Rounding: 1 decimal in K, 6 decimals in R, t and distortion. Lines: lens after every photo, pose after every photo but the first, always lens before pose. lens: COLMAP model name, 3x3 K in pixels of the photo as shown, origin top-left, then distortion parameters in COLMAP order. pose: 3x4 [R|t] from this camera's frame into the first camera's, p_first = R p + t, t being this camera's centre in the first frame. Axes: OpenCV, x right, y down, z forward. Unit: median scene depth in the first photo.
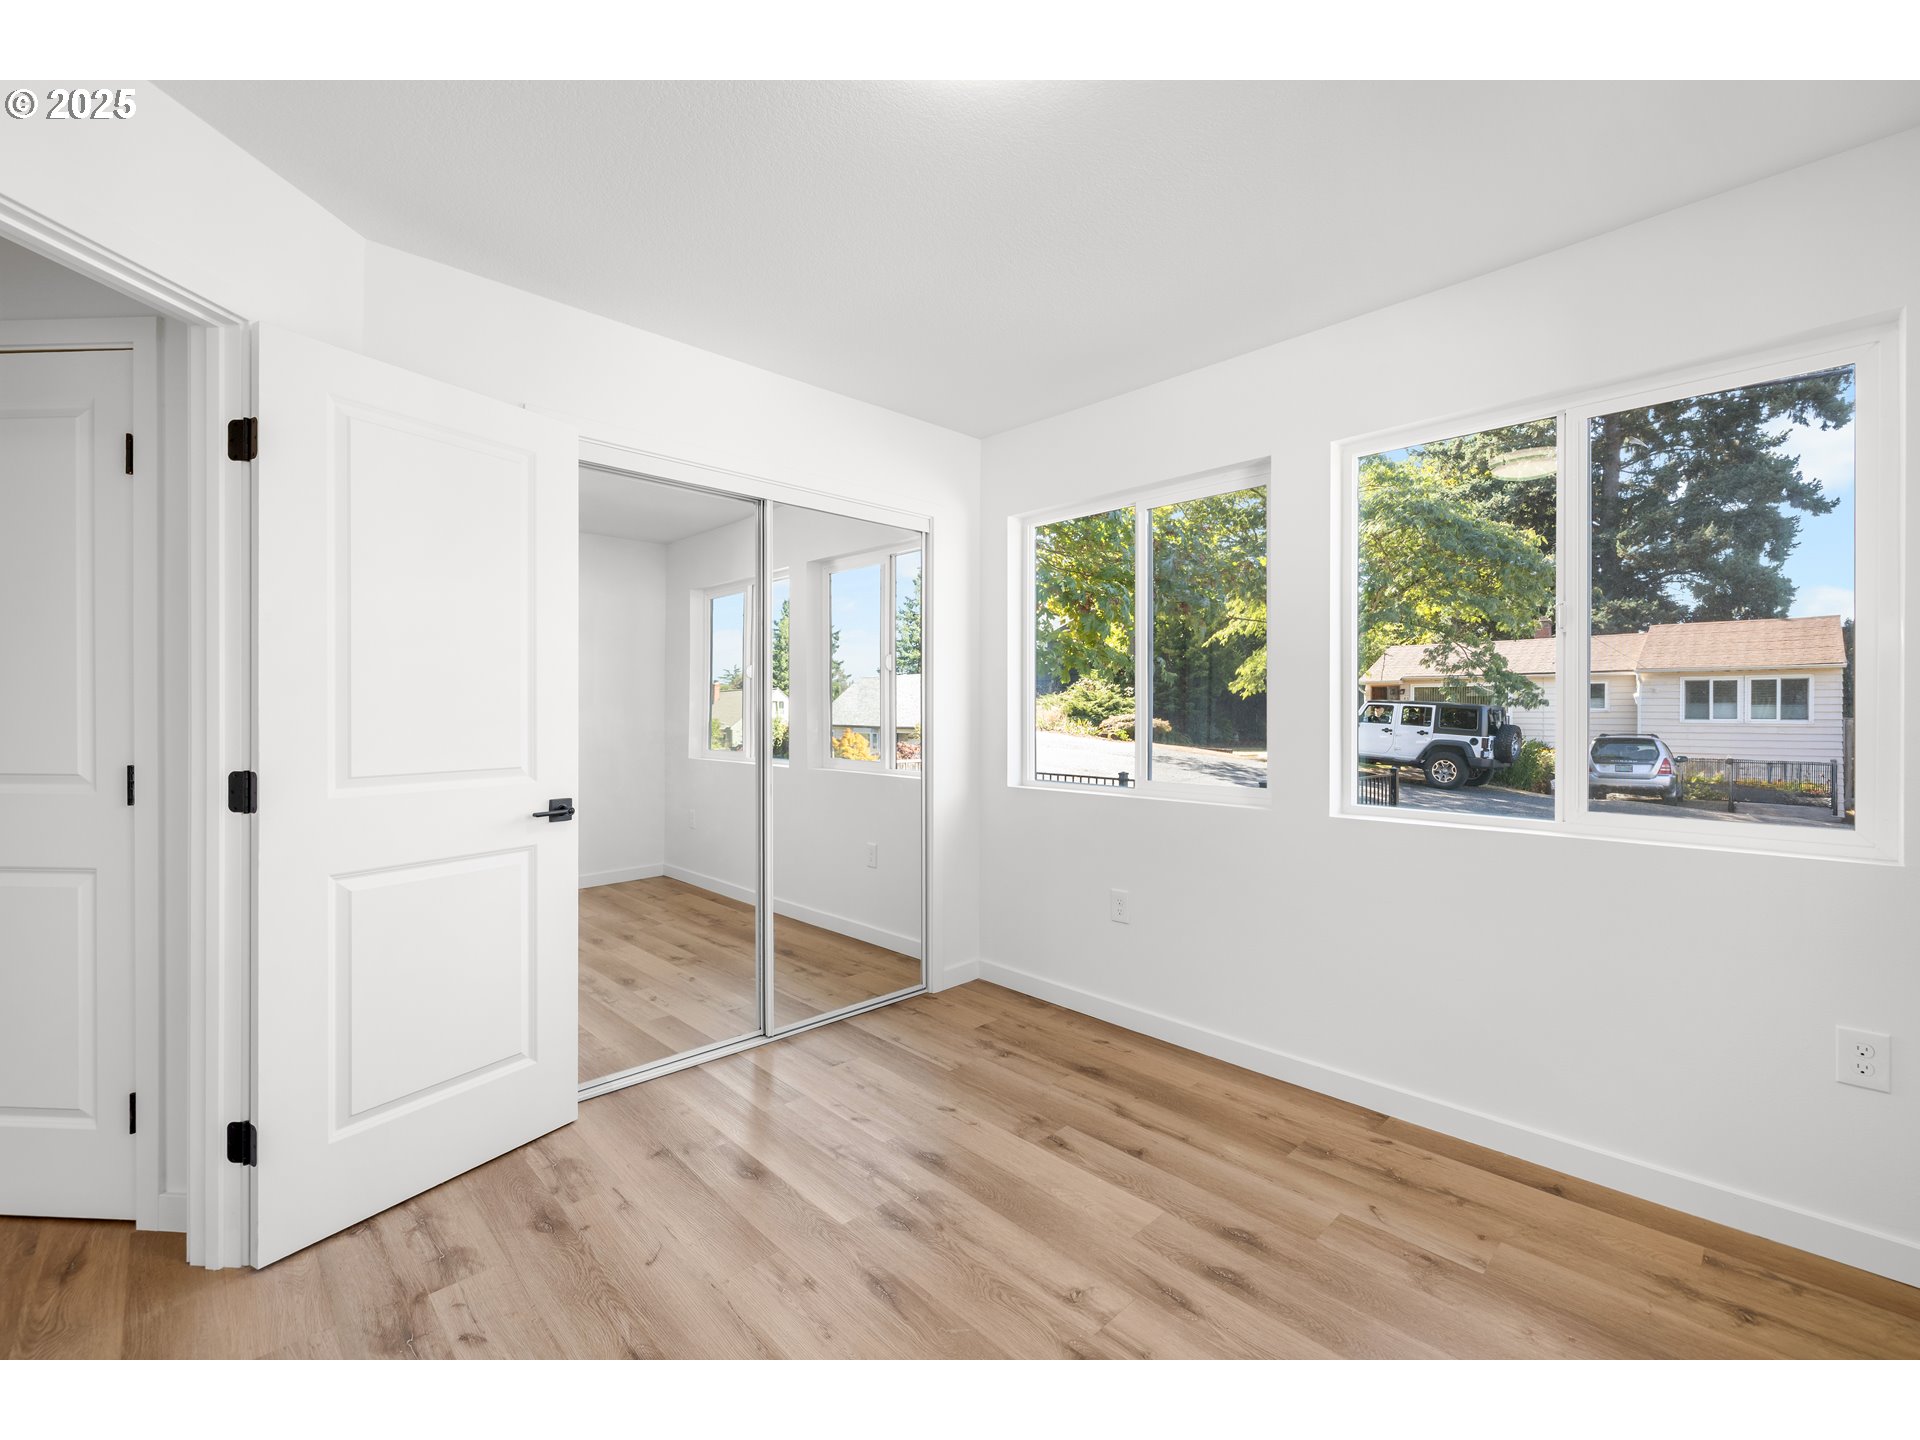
lens RADIAL K [[809.9, 0, 974.0], [0, 809.9, 720.2], [0, 0, 1]] dist [-0.004368, -0.000136]
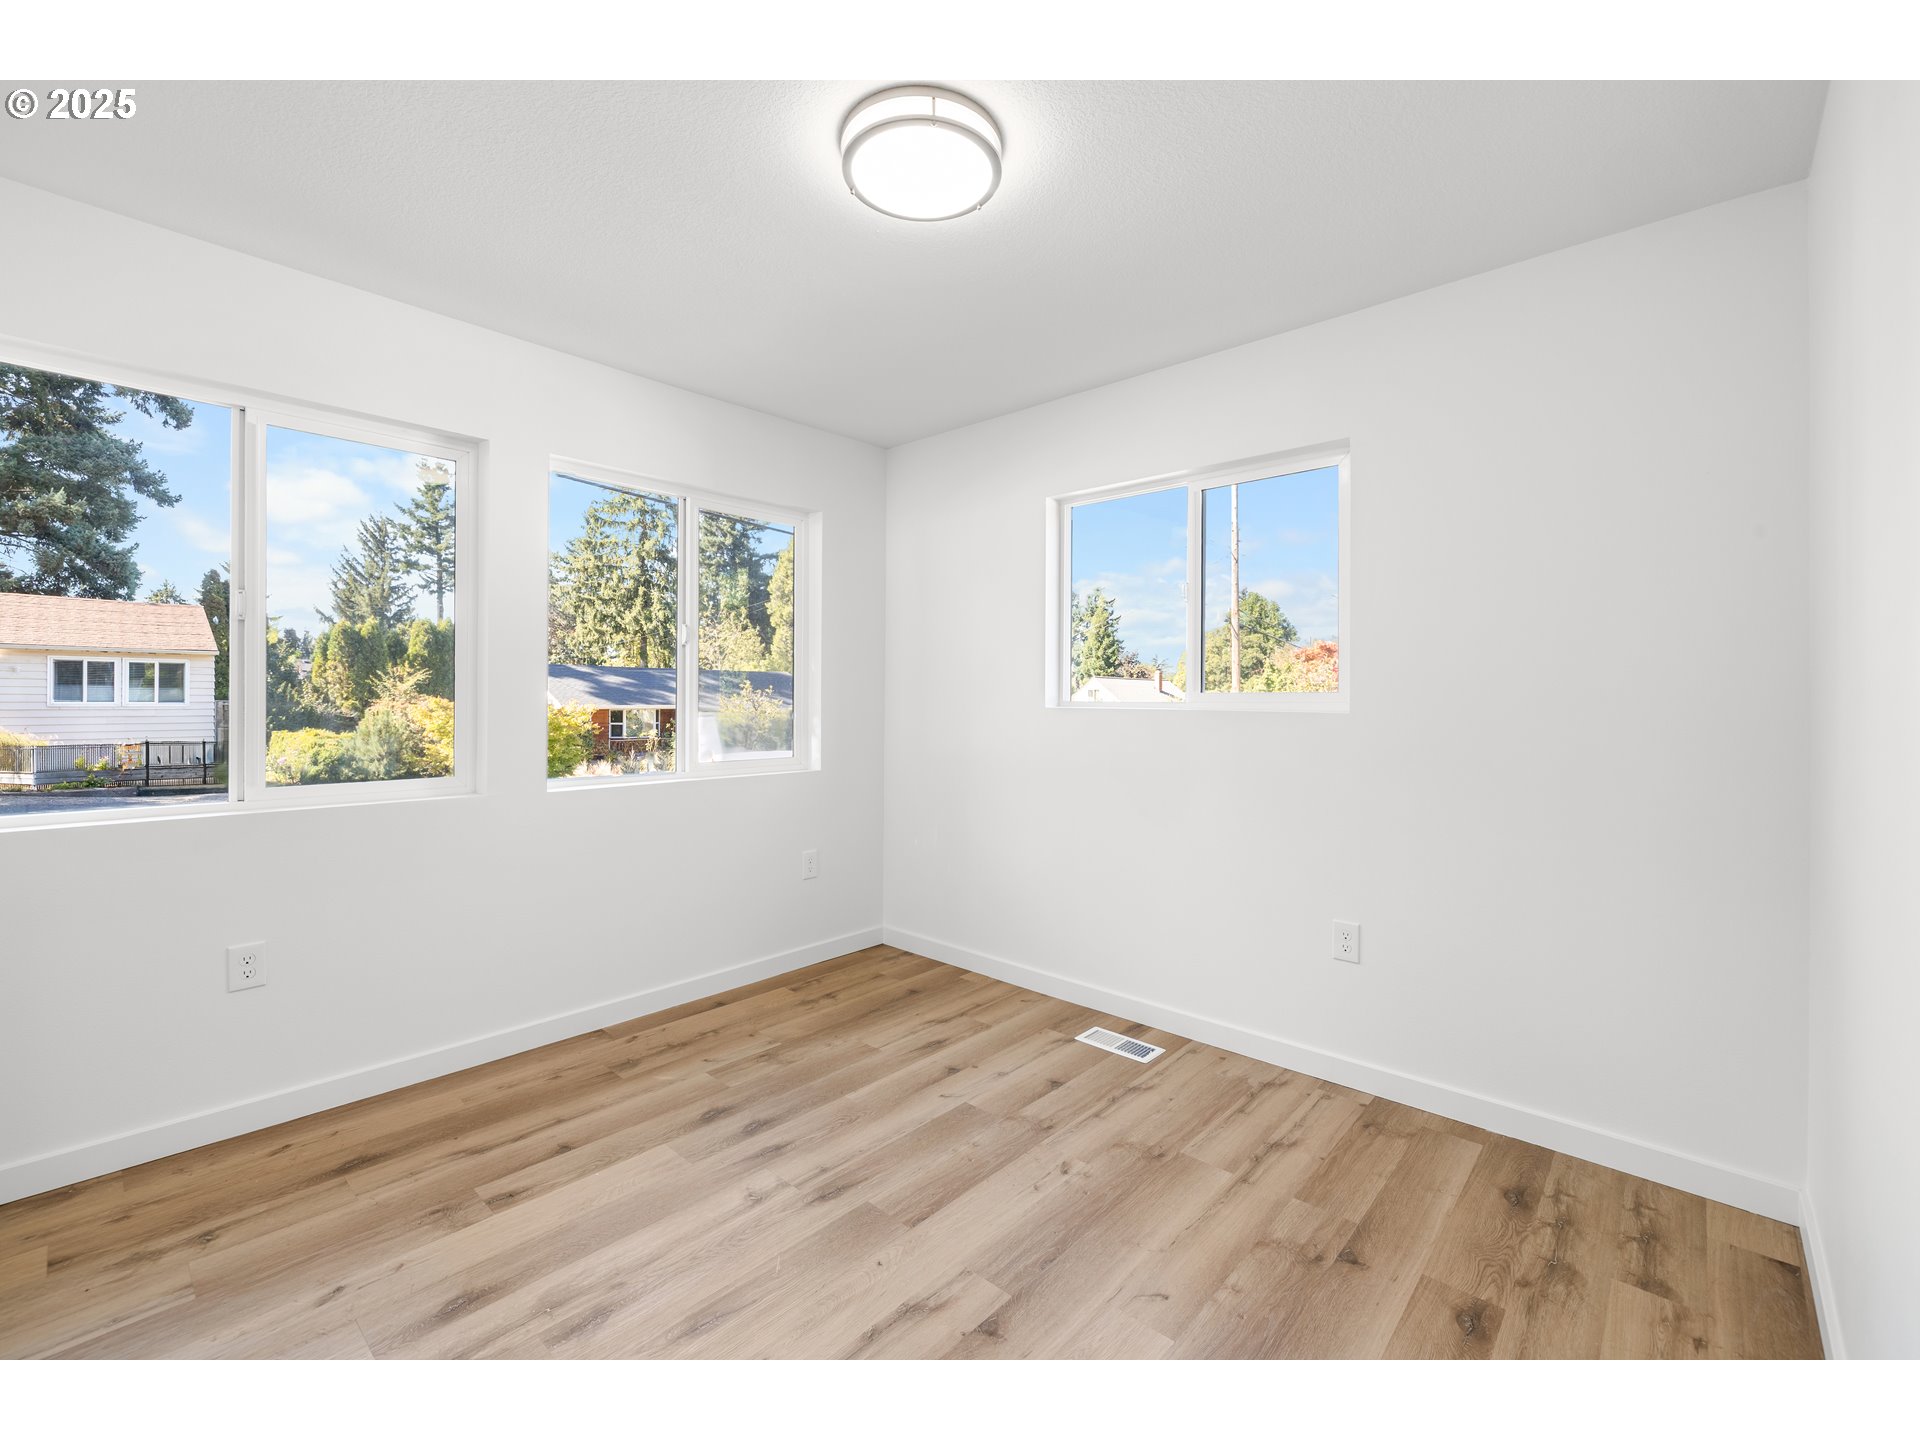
lens RADIAL K [[792.3, 0, 958.2], [0, 792.3, 701.3], [0, 0, 1]] dist [-0.001887, -0.000264]
pose [[-0.045098, -0.003532, 0.998976, -0.561984], [0.005258, 0.999979, 0.003772, -0.004449], [-0.998969, 0.005422, -0.045078, 0.410894]]
